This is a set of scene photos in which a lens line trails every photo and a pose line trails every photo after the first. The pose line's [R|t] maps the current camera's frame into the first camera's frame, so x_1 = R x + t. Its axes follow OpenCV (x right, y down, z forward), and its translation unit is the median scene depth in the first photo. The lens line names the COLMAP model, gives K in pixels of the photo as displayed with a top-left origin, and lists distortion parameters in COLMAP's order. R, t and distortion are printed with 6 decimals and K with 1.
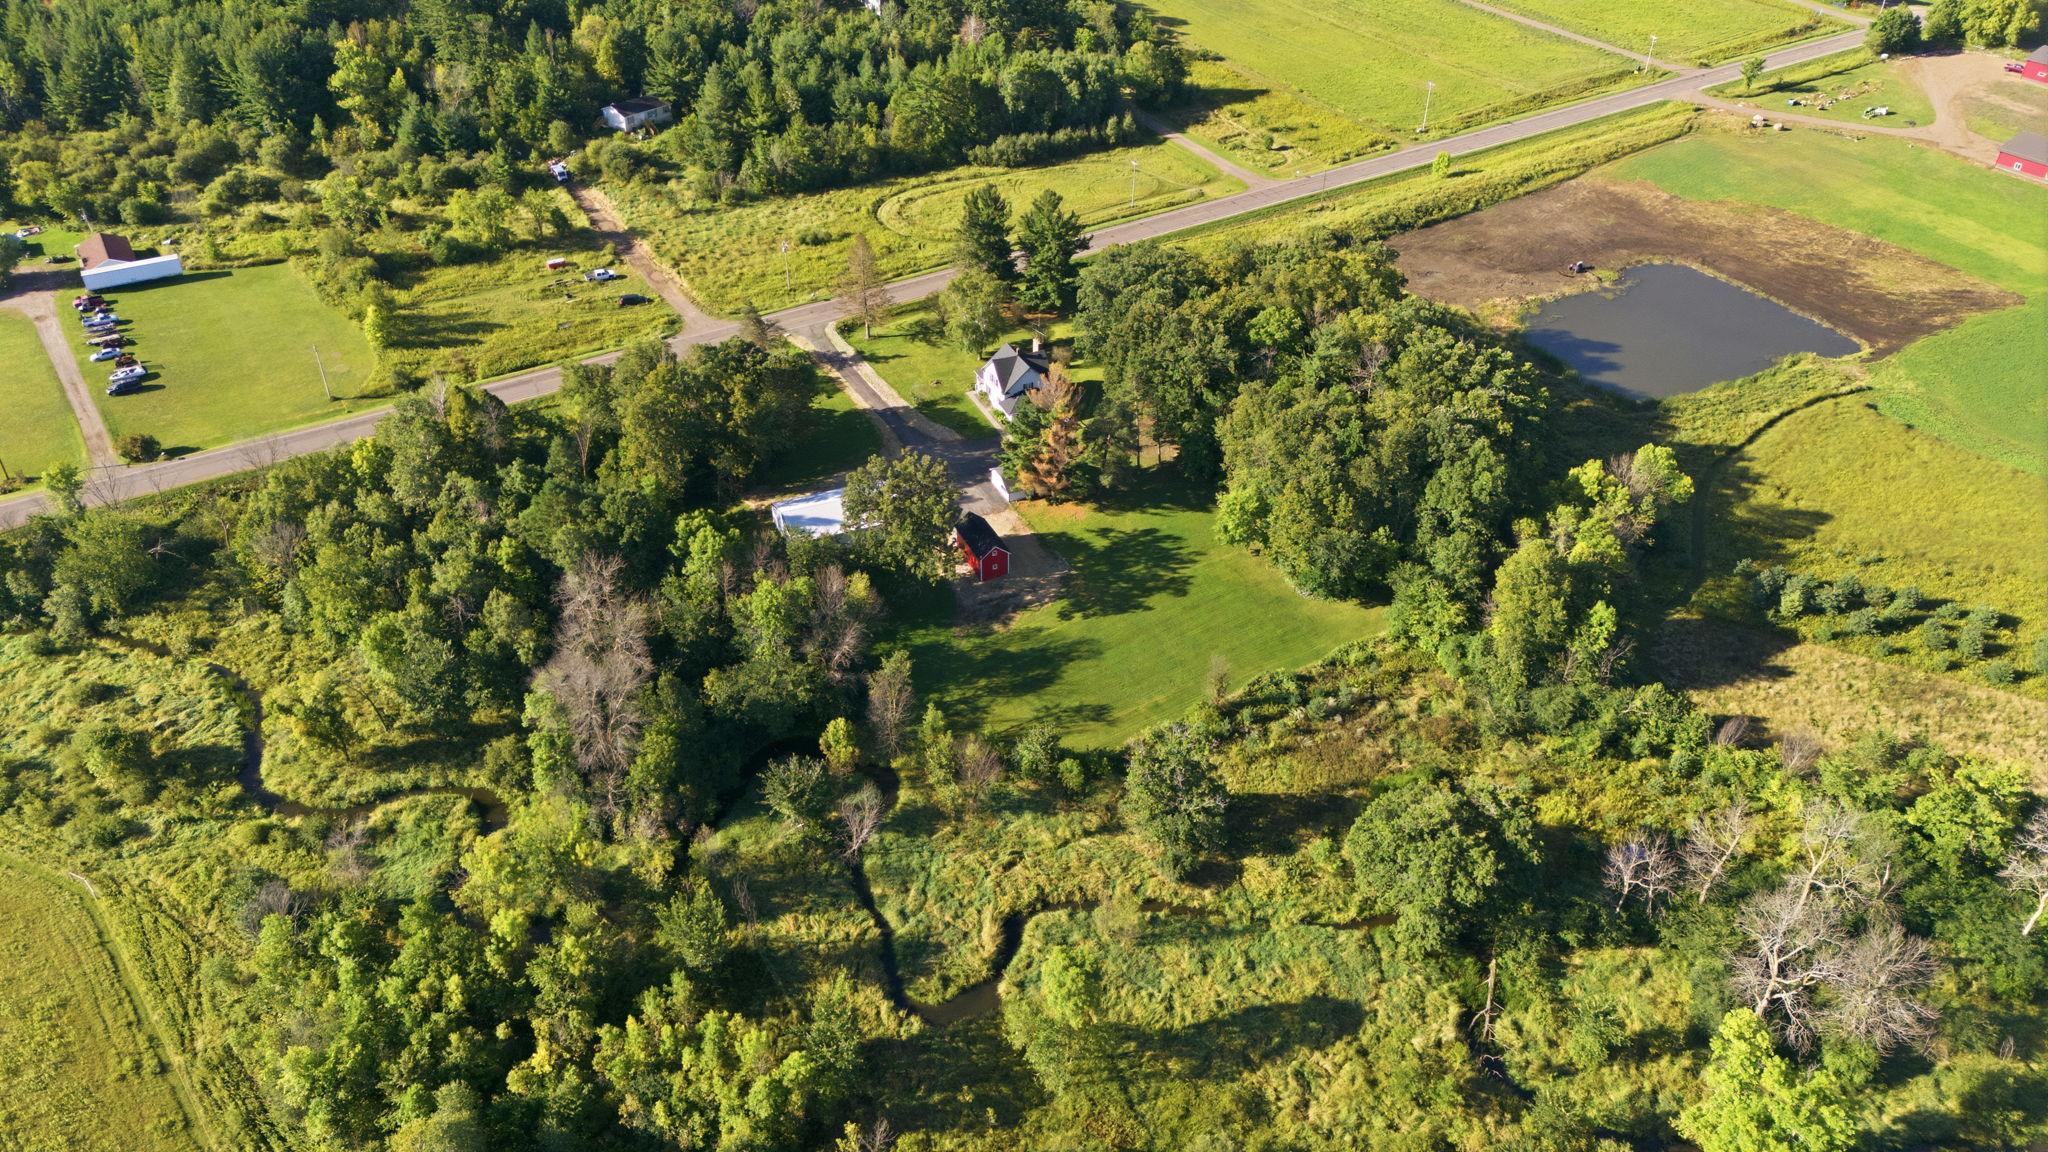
lens RADIAL K [[1475.5, 0, 1017.8], [0, 1475.5, 566.7], [0, 0, 1]] dist [0.077631, -0.076713]
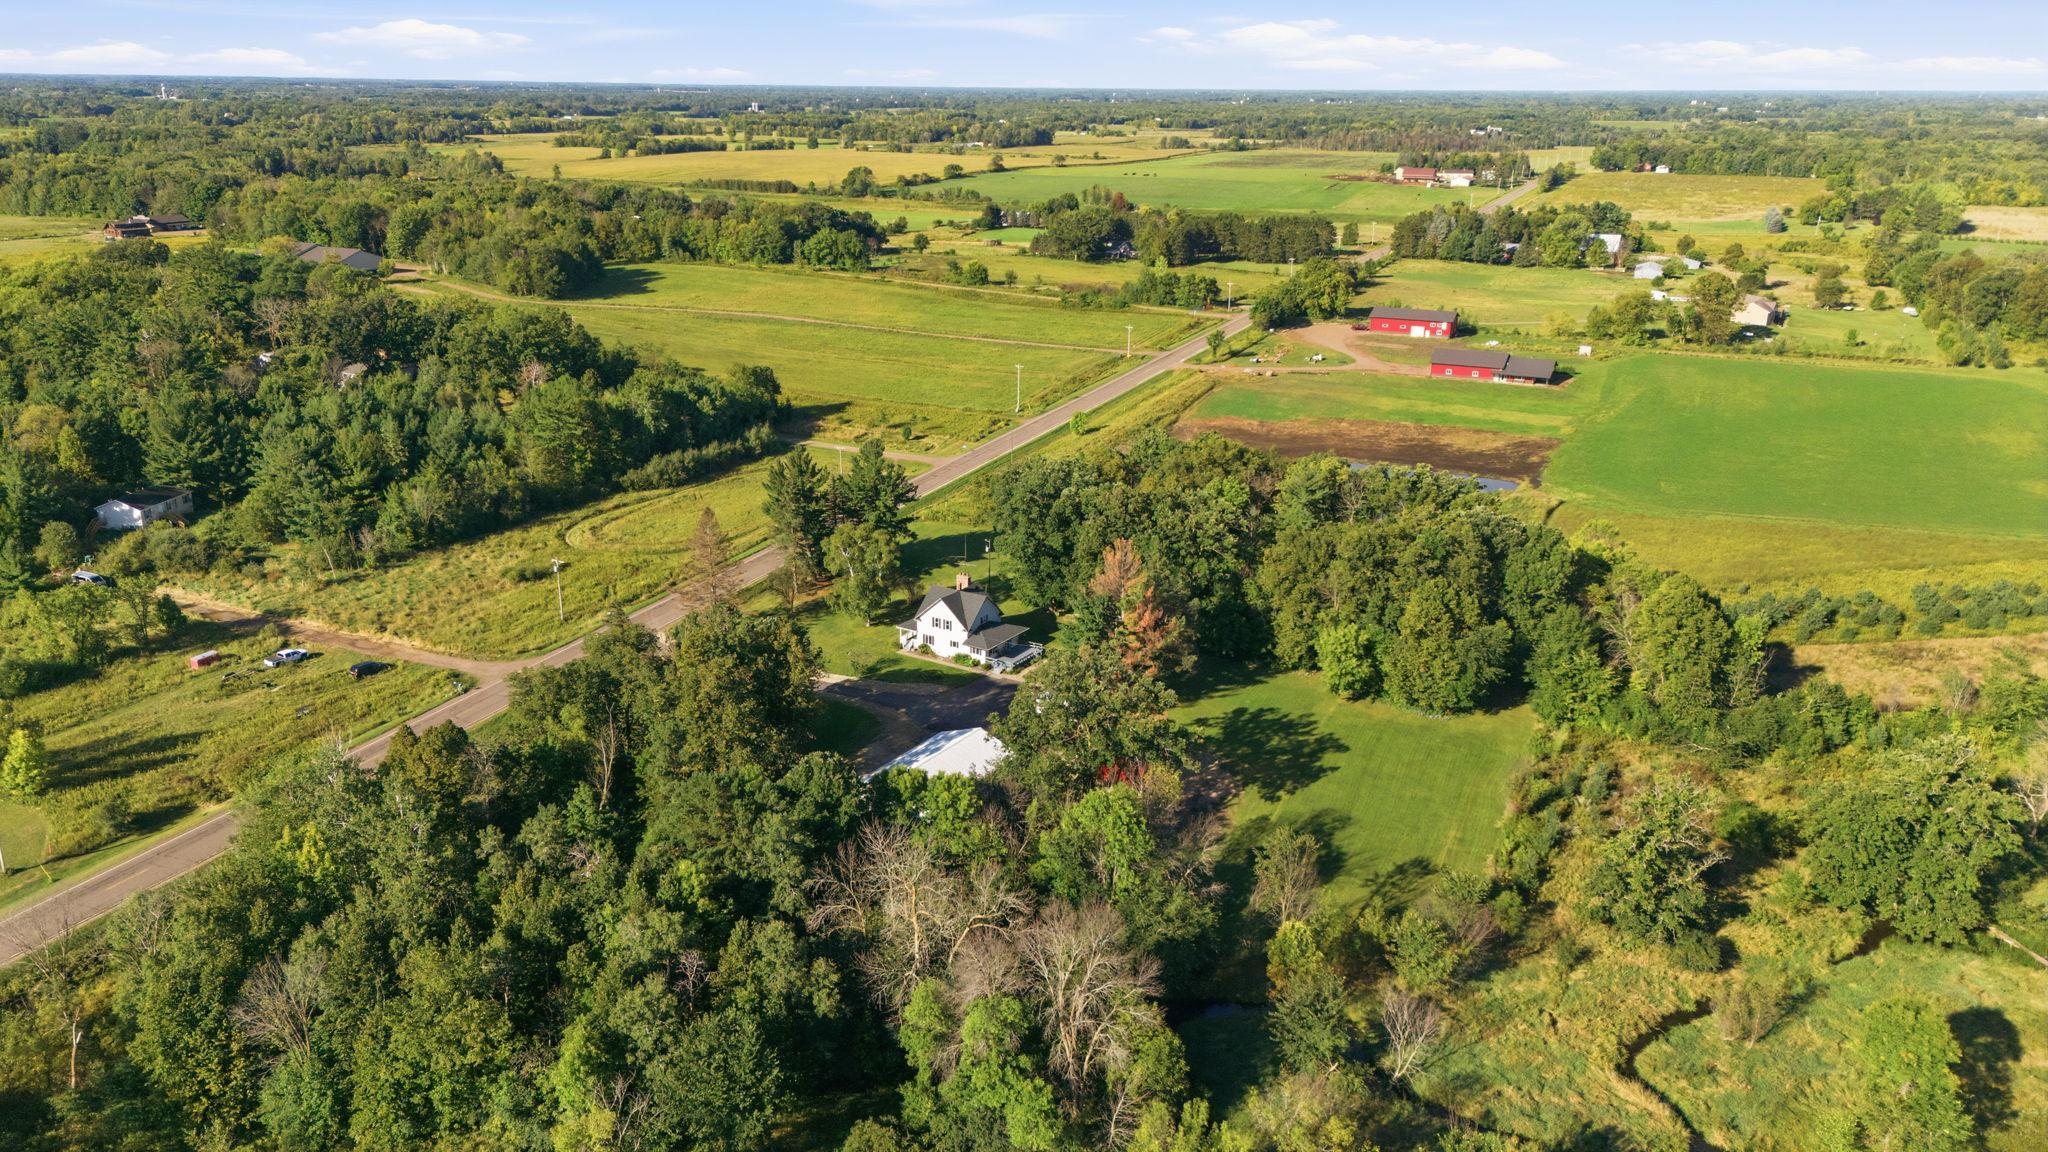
lens RADIAL K [[1475.5, 0, 1017.8], [0, 1475.5, 566.7], [0, 0, 1]] dist [0.077631, -0.076713]
pose [[0.834400, -0.172060, 0.523614, -0.310336], [0.319543, 0.925082, -0.205222, 0.023293], [-0.449075, 0.338555, 0.826869, 0.192402]]
